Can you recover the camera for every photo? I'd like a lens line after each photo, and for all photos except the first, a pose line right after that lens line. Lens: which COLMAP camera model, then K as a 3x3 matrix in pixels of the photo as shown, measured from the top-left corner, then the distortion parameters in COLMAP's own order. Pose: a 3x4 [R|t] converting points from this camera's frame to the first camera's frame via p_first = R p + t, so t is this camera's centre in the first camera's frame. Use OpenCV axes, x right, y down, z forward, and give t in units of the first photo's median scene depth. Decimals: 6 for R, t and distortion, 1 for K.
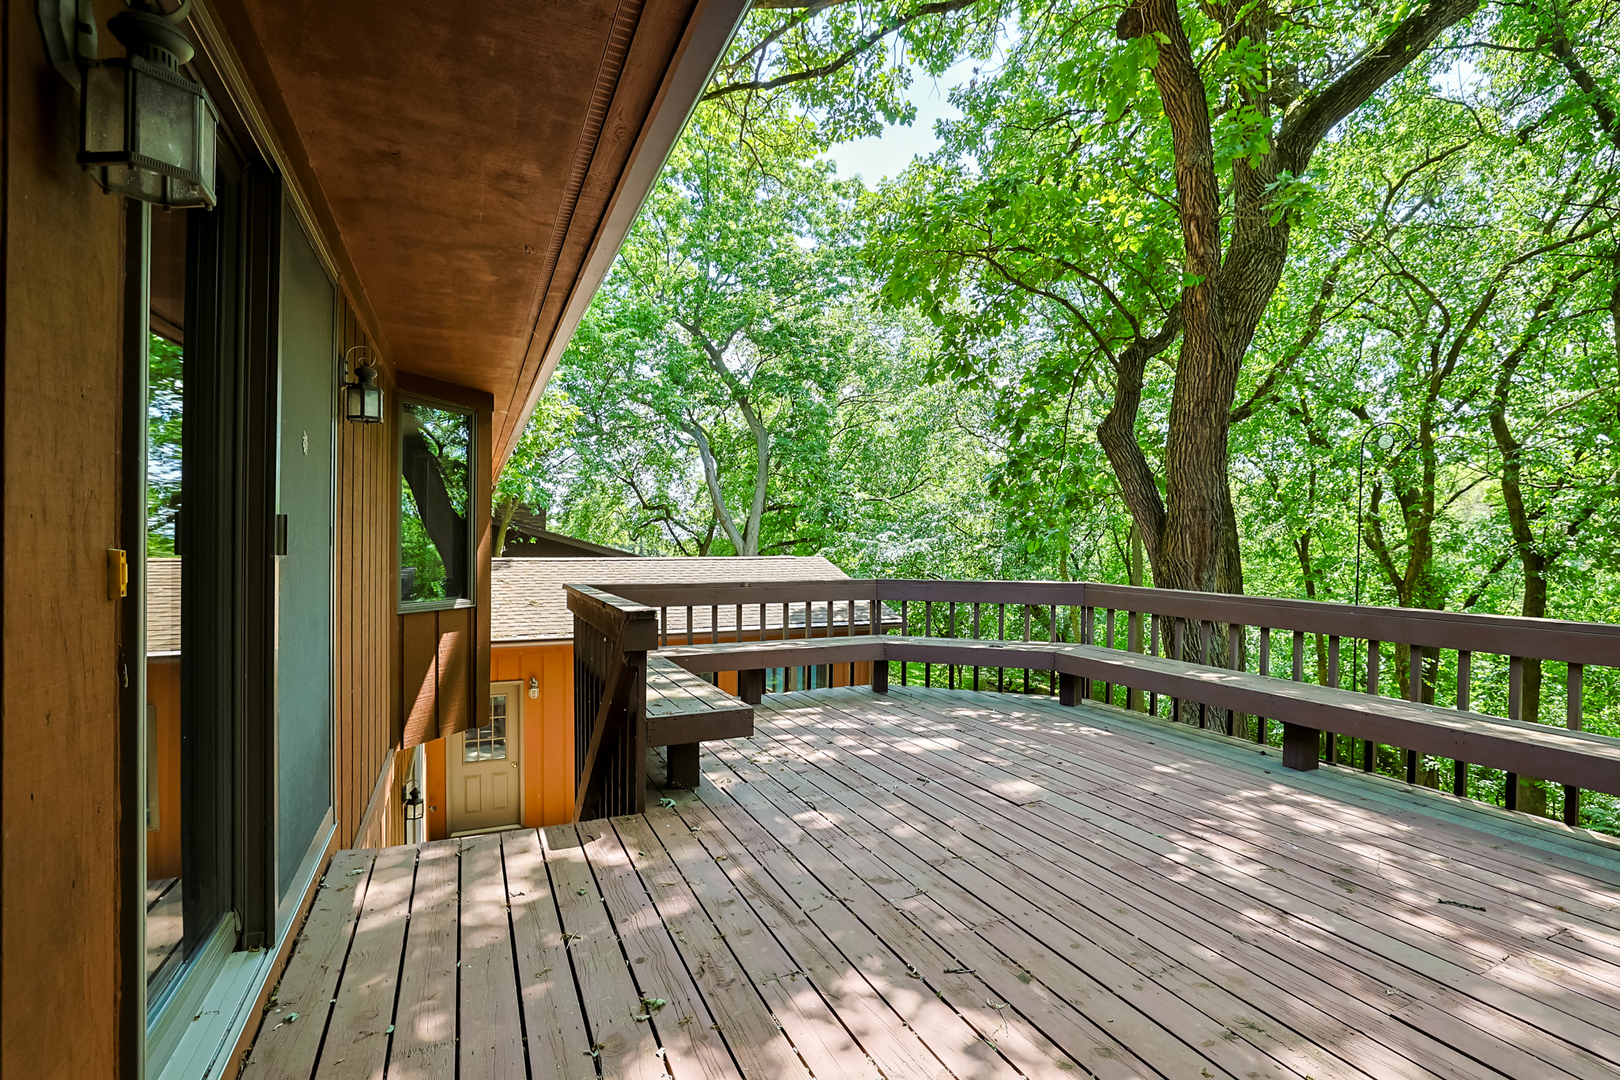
lens RADIAL K [[742.4, 0, 810.2], [0, 742.4, 539.7], [0, 0, 1]] dist [-0.030239, 0.003445]
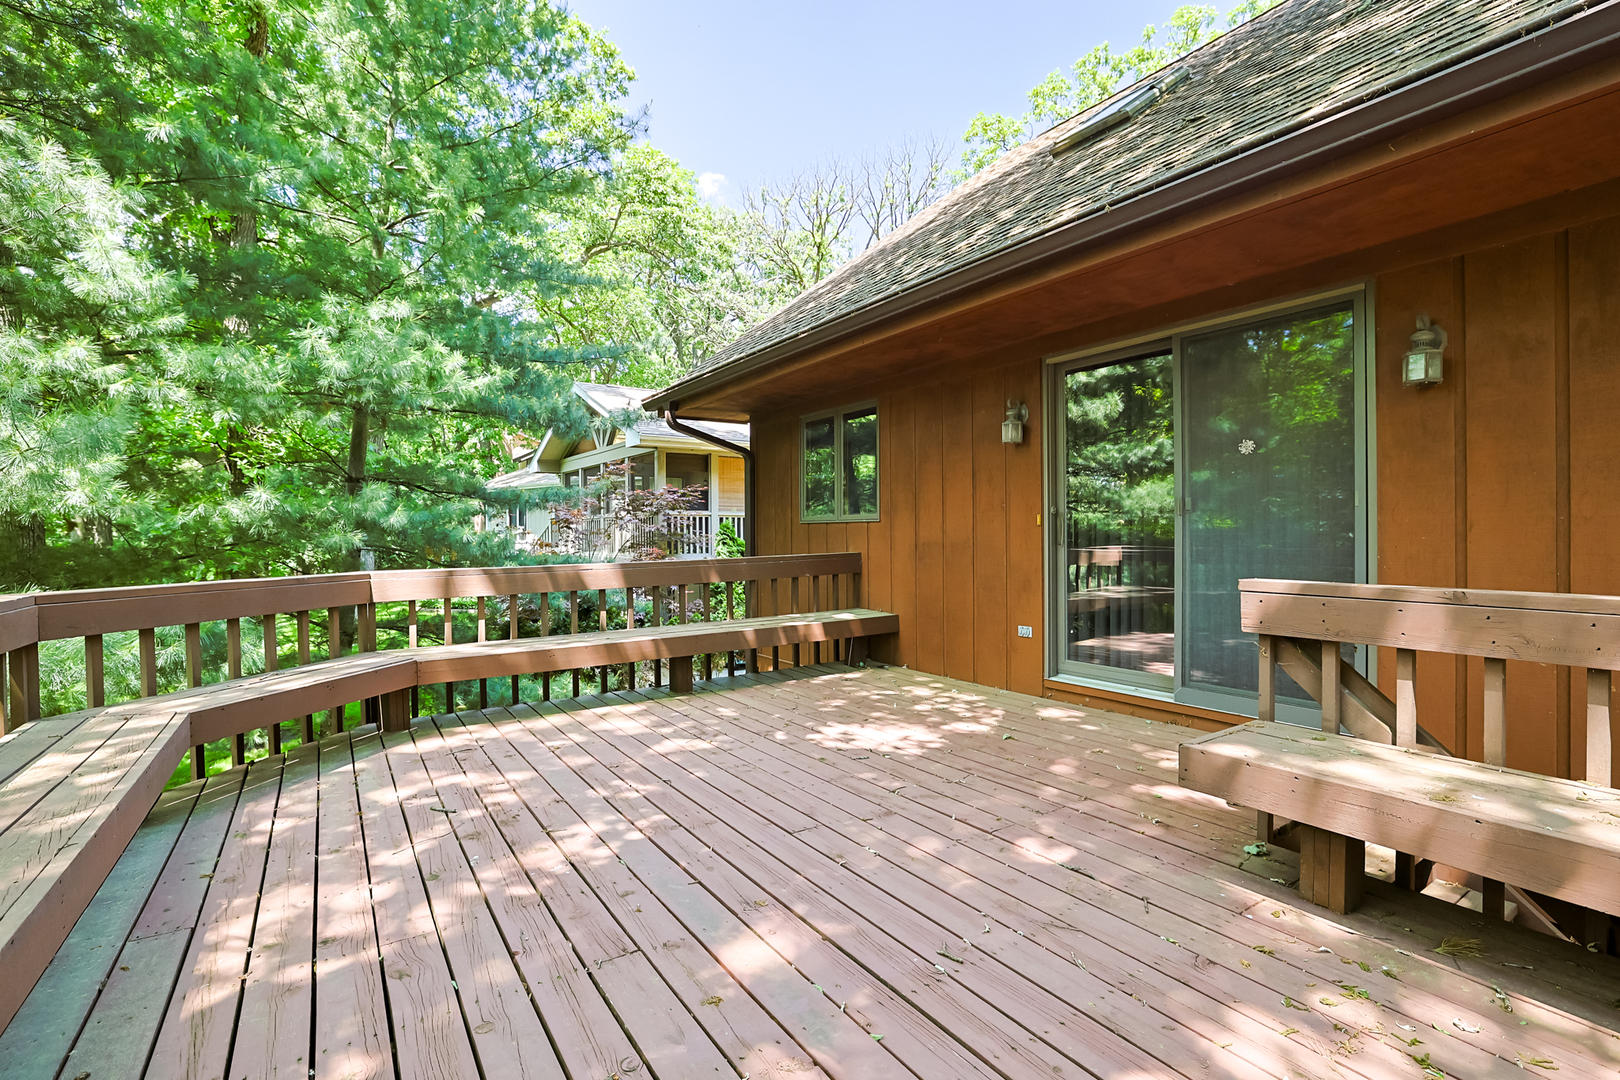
lens RADIAL K [[742.4, 0, 809.3], [0, 742.4, 538.2], [0, 0, 1]] dist [-0.030239, 0.003445]
pose [[-0.988581, 0.002312, -0.150669, 0.420231], [0.002215, 0.999997, 0.000807, 0.053700], [0.150671, 0.000464, -0.988584, 1.959056]]
